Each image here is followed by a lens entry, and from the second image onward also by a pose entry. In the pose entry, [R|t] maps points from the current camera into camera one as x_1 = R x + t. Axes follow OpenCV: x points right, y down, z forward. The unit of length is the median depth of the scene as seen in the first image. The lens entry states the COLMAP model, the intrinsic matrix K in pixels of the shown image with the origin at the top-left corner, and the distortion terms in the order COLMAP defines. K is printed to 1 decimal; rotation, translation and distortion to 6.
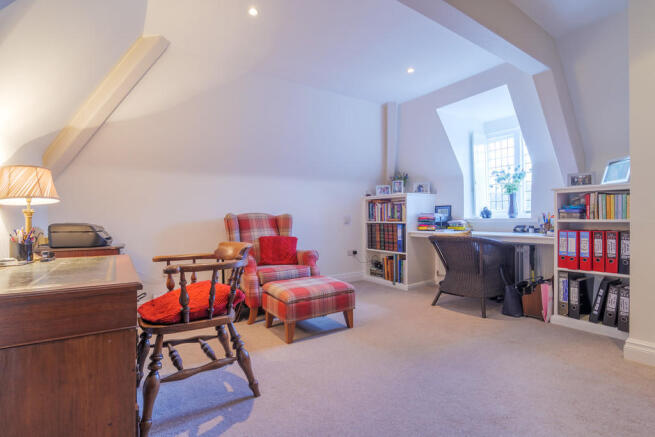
lens RADIAL K [[310.4, 0, 329.0], [0, 310.4, 220.4], [0, 0, 1]] dist [-0.020723, 0.006047]
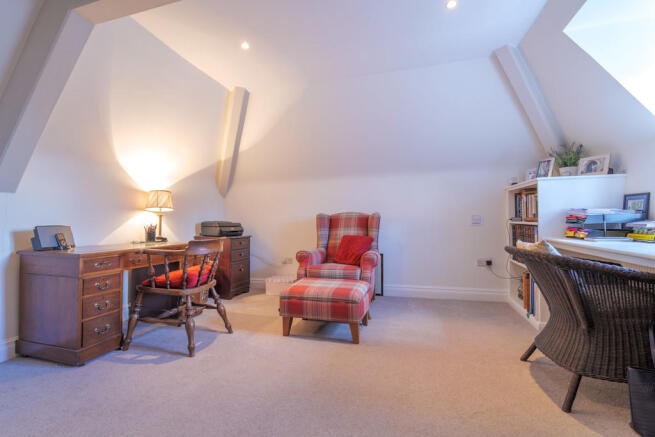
lens RADIAL K [[310.4, 0, 327.4], [0, 310.4, 216.3], [0, 0, 1]] dist [-0.020723, 0.006047]
pose [[0.624661, -0.001625, -0.780895, 0.552769], [-0.000505, 0.999997, -0.002484, -0.008379], [0.780896, 0.001946, 0.624658, 0.309785]]
